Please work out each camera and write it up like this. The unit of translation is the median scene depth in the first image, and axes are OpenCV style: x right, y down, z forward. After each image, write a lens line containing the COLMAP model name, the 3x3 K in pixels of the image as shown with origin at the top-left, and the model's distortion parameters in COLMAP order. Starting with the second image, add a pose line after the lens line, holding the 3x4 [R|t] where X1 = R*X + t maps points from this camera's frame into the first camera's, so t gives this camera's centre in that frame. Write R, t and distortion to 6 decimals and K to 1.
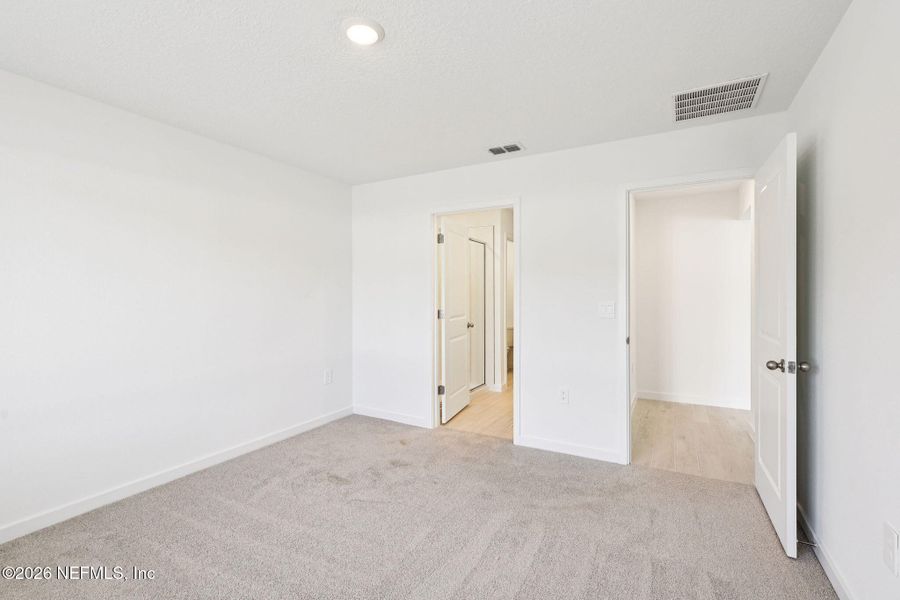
lens RADIAL K [[408.5, 0, 444.3], [0, 408.5, 299.5], [0, 0, 1]] dist [0.004435, 0.000227]
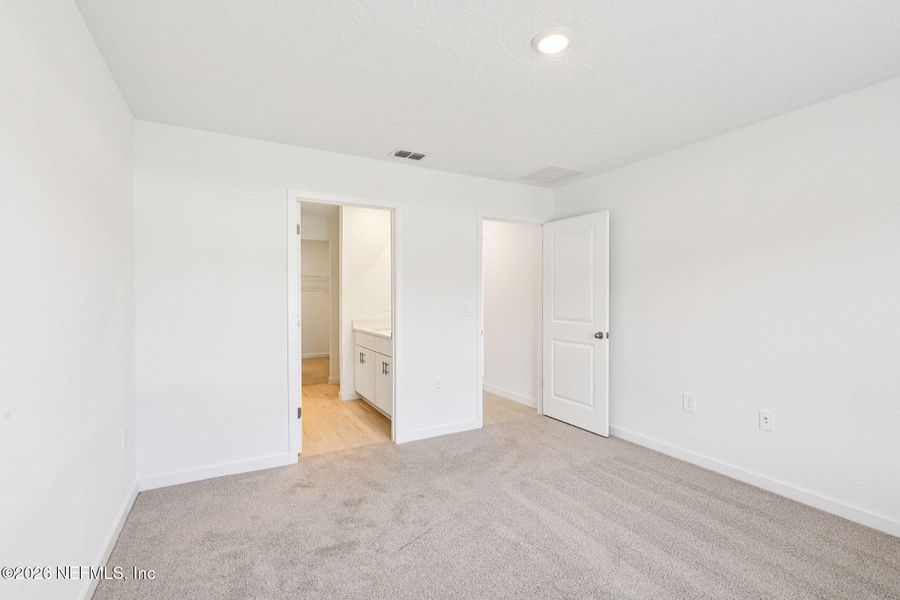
lens RADIAL K [[408.5, 0, 451.8], [0, 408.5, 299.7], [0, 0, 1]] dist [0.004435, 0.000227]
pose [[0.525446, -0.007741, 0.850791, -0.682382], [0.011640, 0.999930, 0.001909, -0.005637], [-0.850747, 0.008900, 0.525500, 0.380918]]
